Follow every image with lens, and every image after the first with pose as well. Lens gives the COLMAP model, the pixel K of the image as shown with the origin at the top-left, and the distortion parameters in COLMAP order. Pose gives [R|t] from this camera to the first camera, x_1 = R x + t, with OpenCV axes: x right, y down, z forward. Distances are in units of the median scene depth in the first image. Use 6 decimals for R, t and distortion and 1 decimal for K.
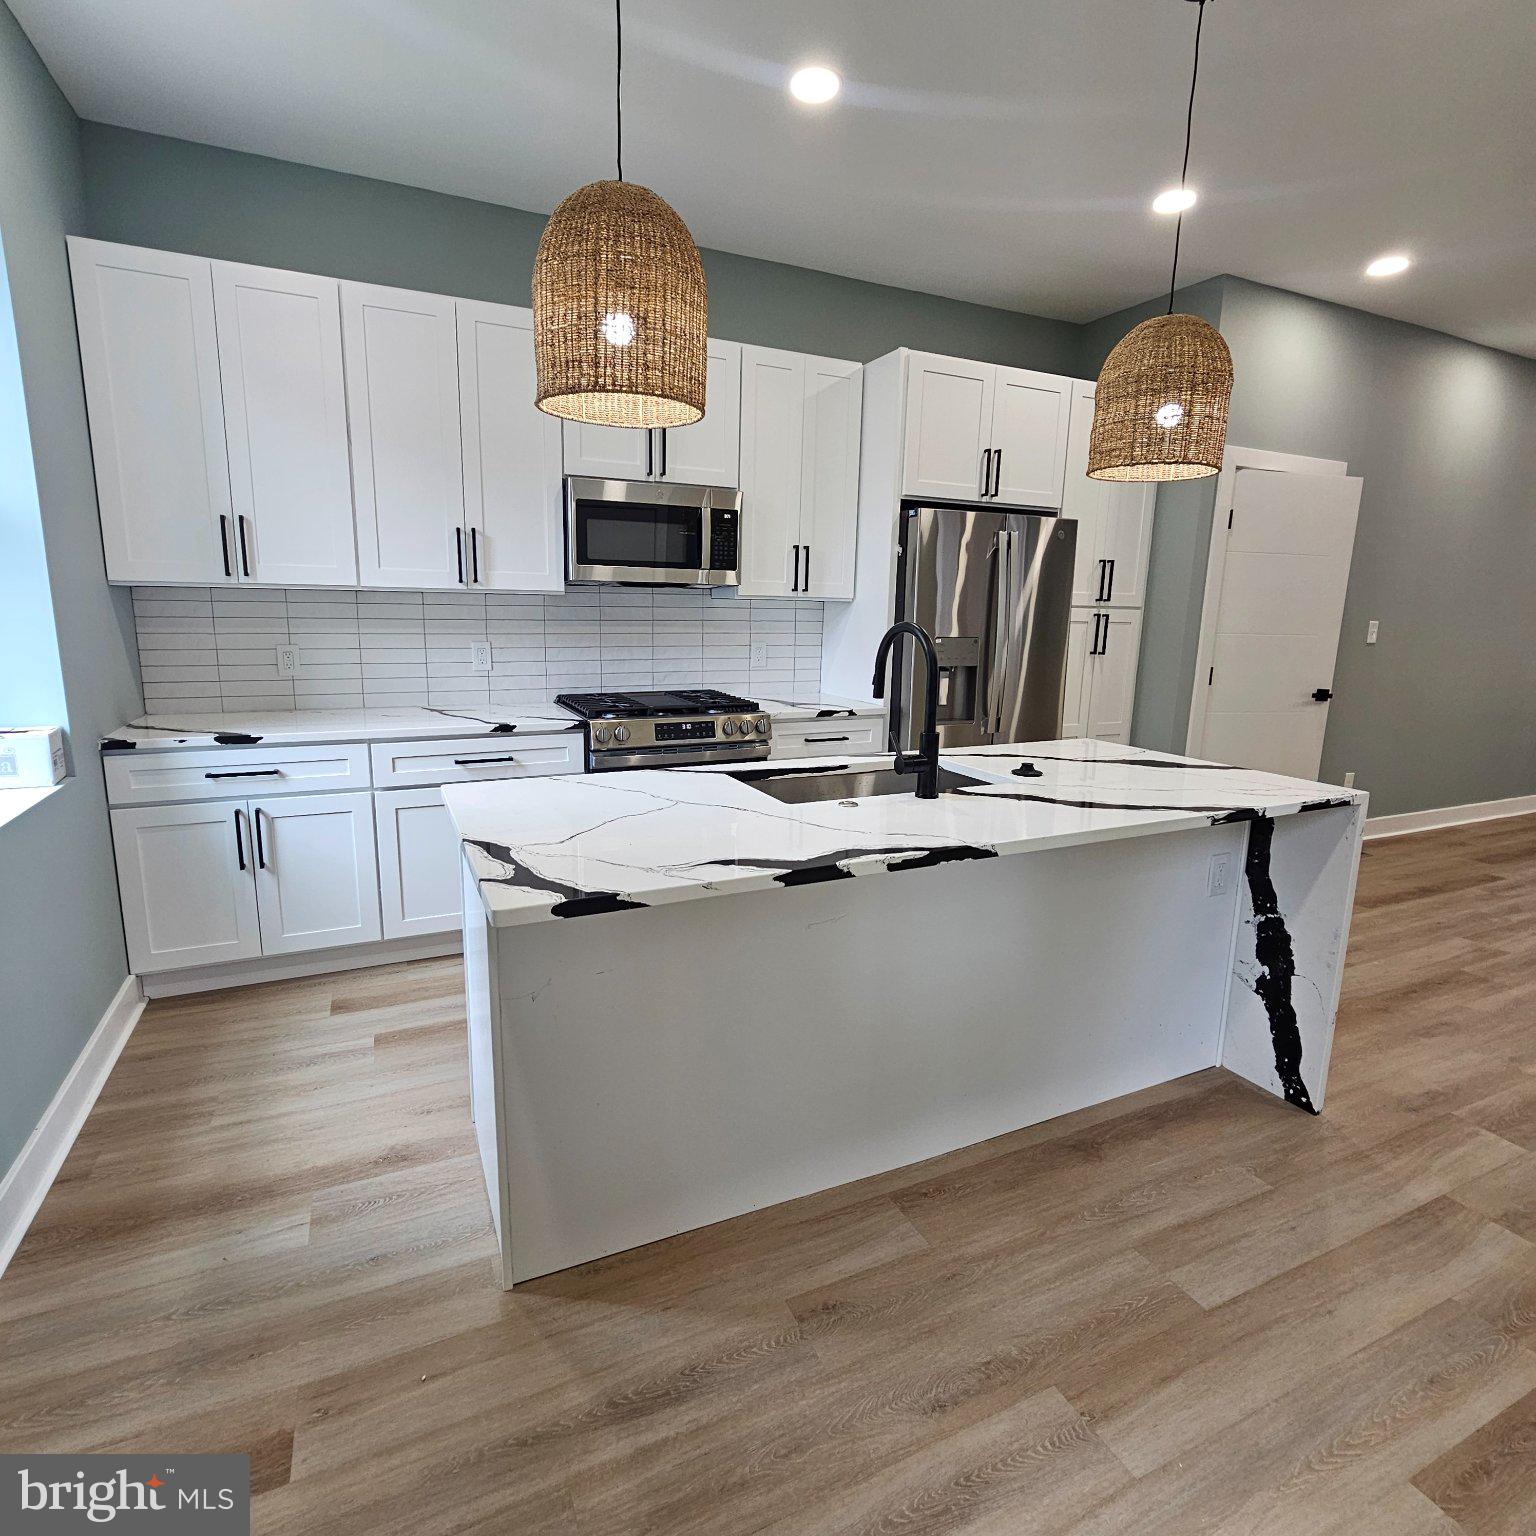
lens RADIAL K [[836.7, 0, 767.6], [0, 836.7, 759.9], [0, 0, 1]] dist [-0.007056, 0.001307]
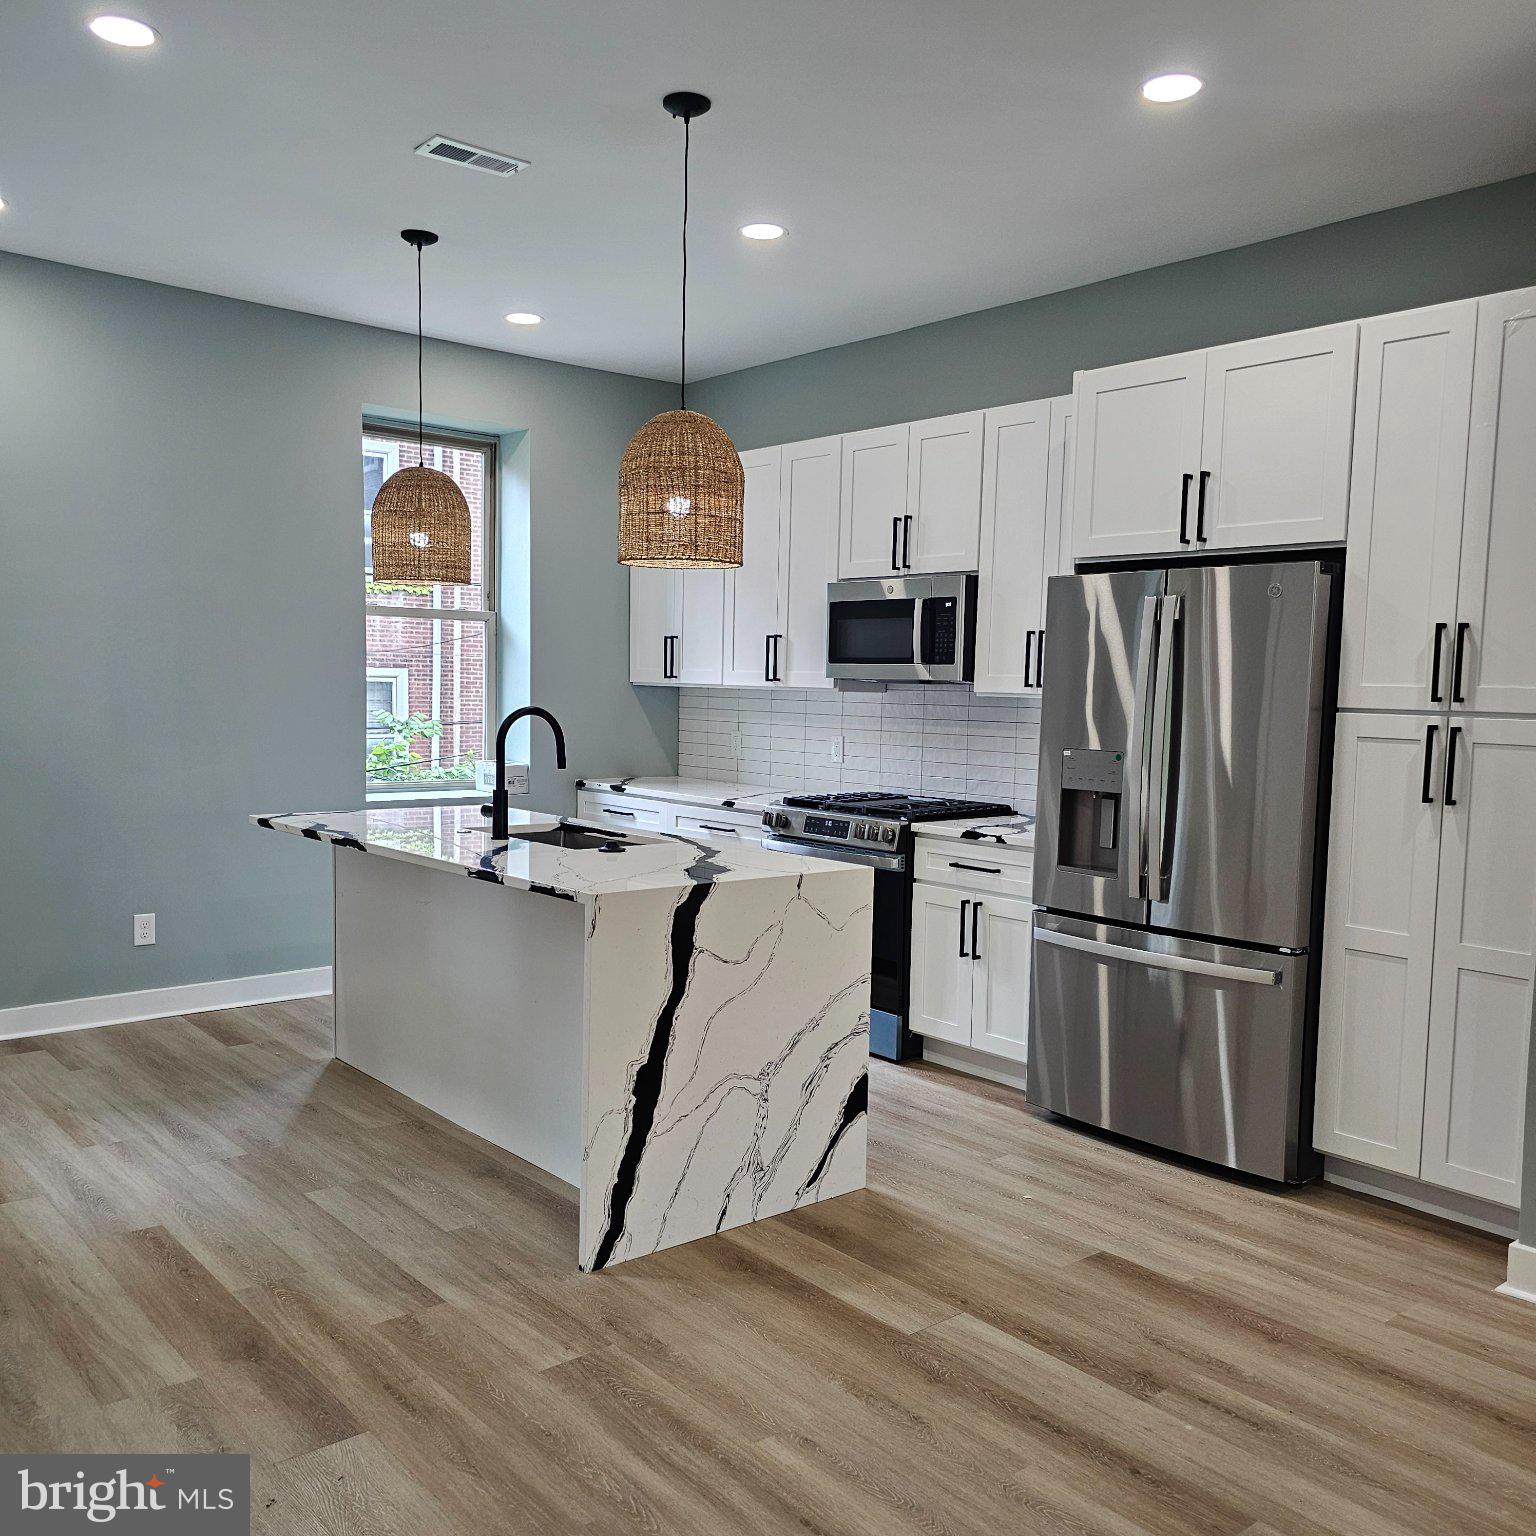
lens RADIAL K [[1355.2, 0, 756.2], [0, 1355.2, 804.1], [0, 0, 1]] dist [0.049601, -0.024911]
pose [[0.270256, 0.076973, -0.959707, 1.517908], [-0.192582, 0.980976, 0.024447, -0.091628], [0.943331, 0.178216, 0.279938, 0.510566]]
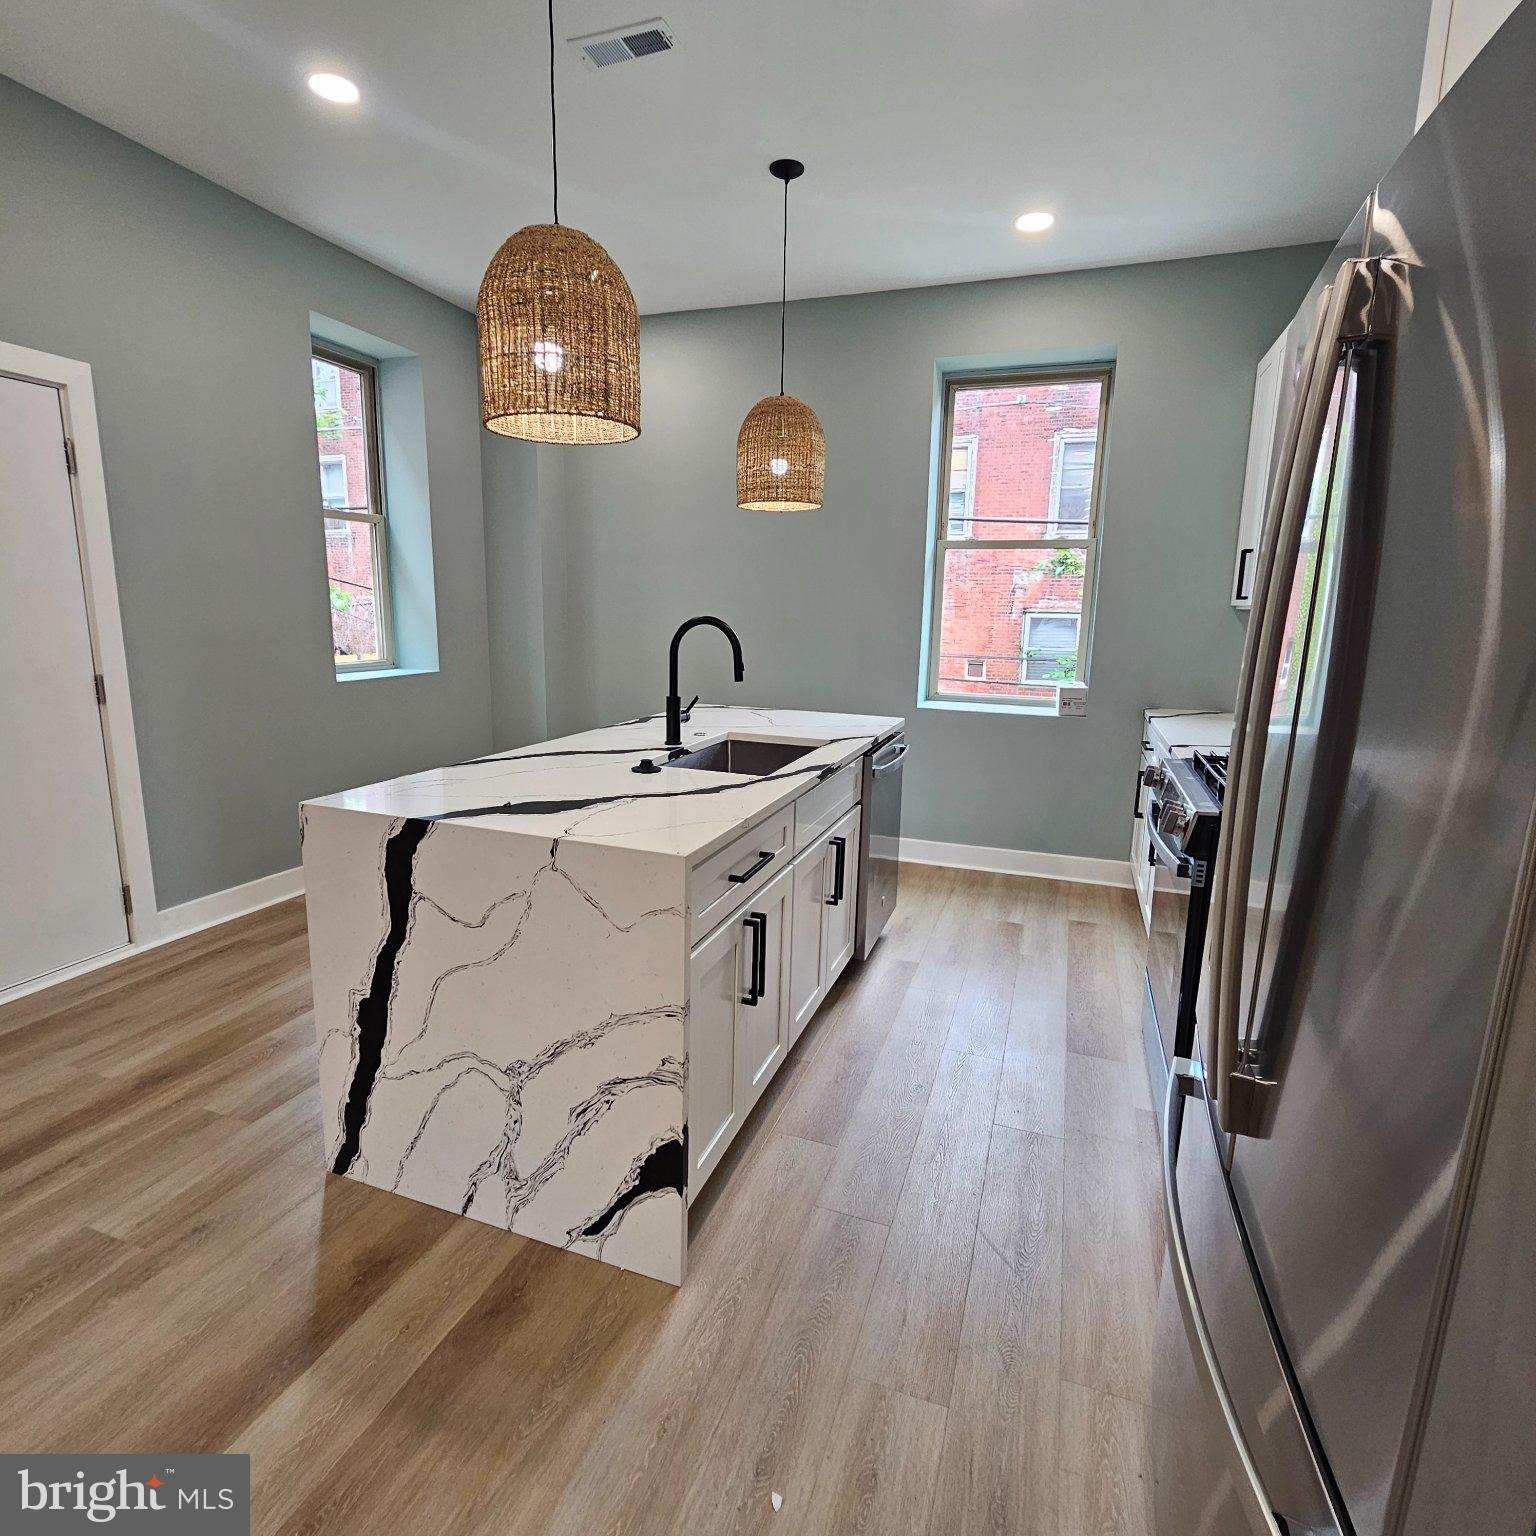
lens RADIAL K [[836.7, 0, 765.4], [0, 836.7, 766.1], [0, 0, 1]] dist [-0.007056, 0.001307]
pose [[-0.700580, 0.104055, -0.705946, 0.684591], [-0.162620, 0.939996, 0.299937, -0.233189], [0.694797, 0.324931, -0.641621, 1.300727]]
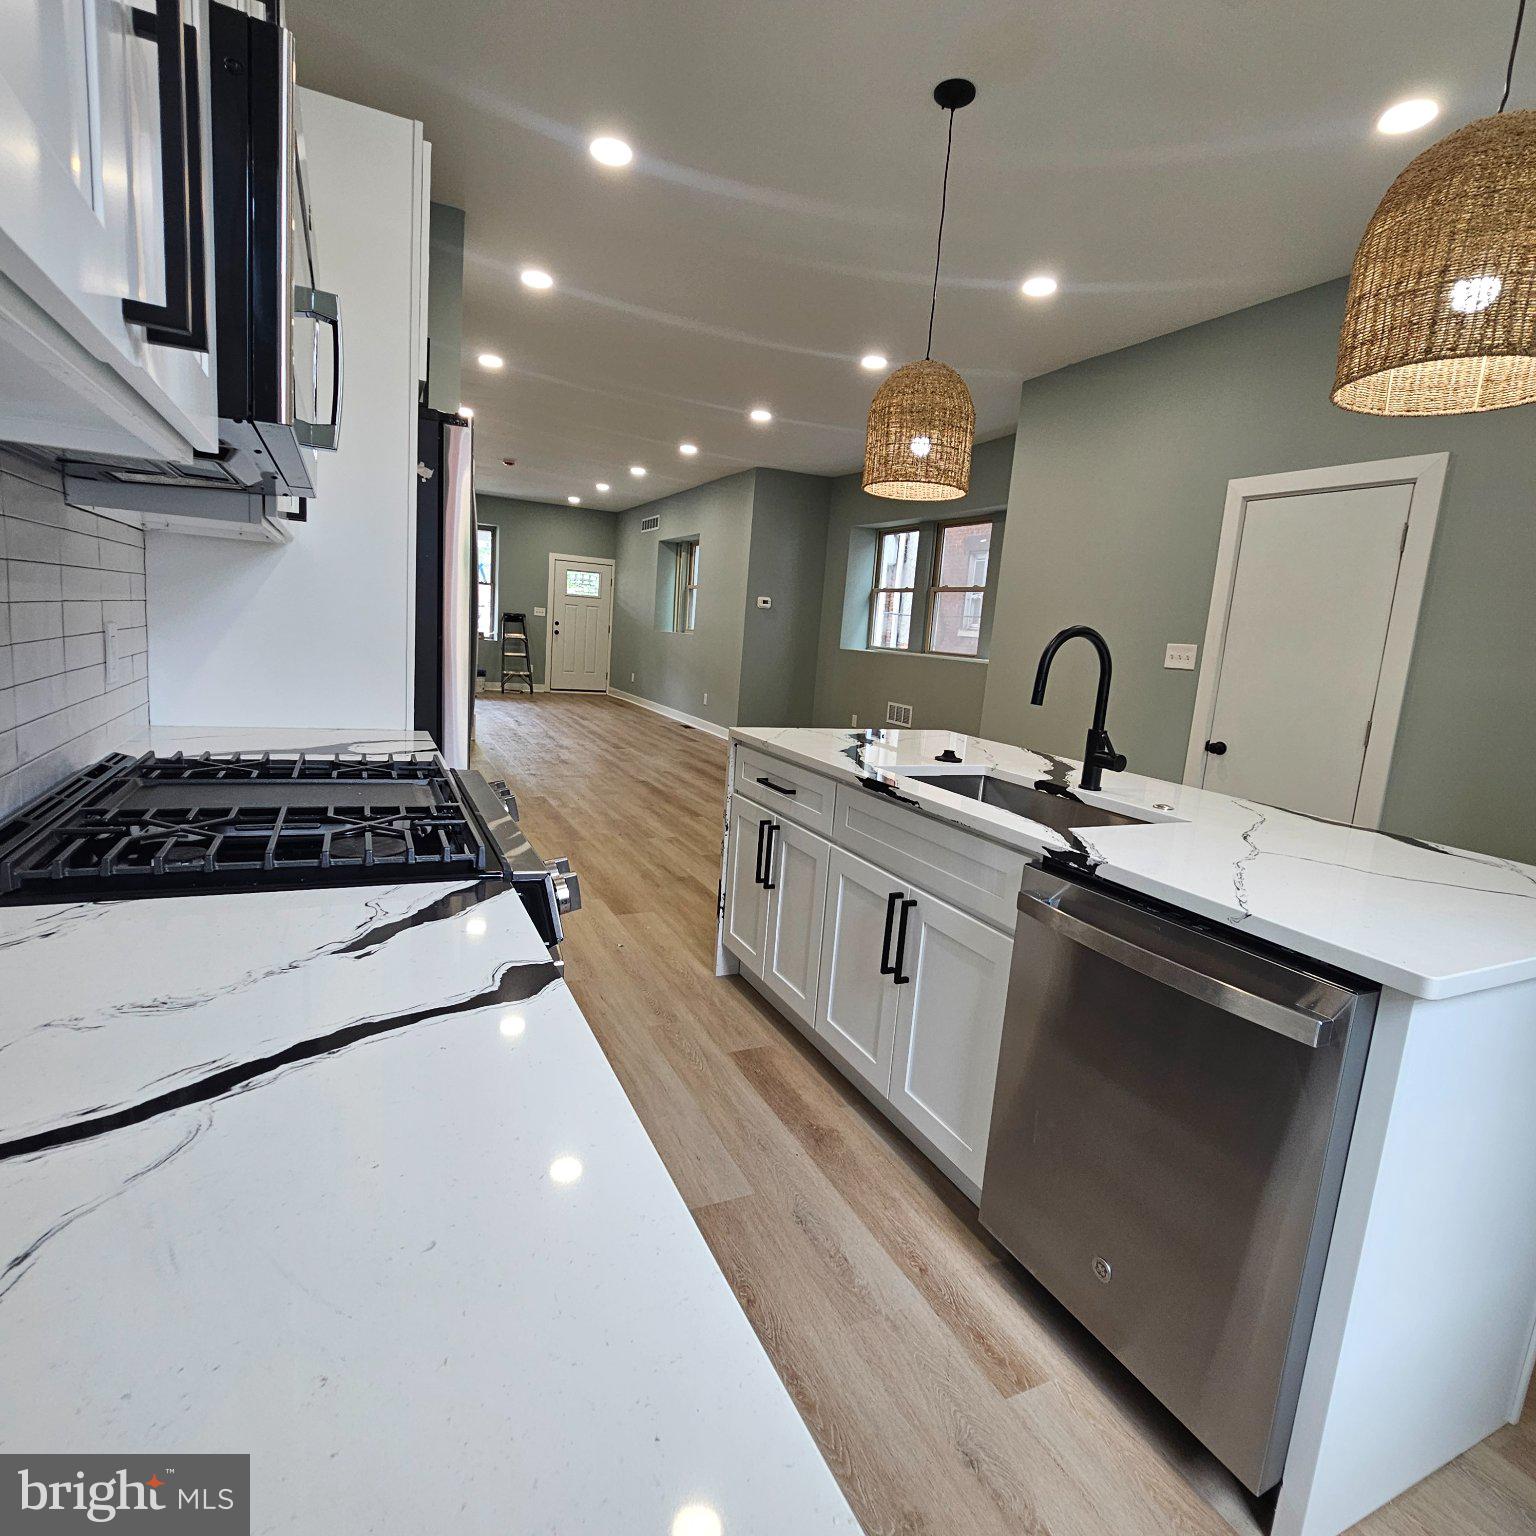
lens RADIAL K [[836.7, 0, 764.4], [0, 836.7, 764.5], [0, 0, 1]] dist [-0.007056, 0.001307]
pose [[-0.016569, -0.177865, 0.983915, -0.573996], [0.109584, 0.977799, 0.178605, -0.150850], [-0.993839, 0.110780, 0.003290, 0.925964]]
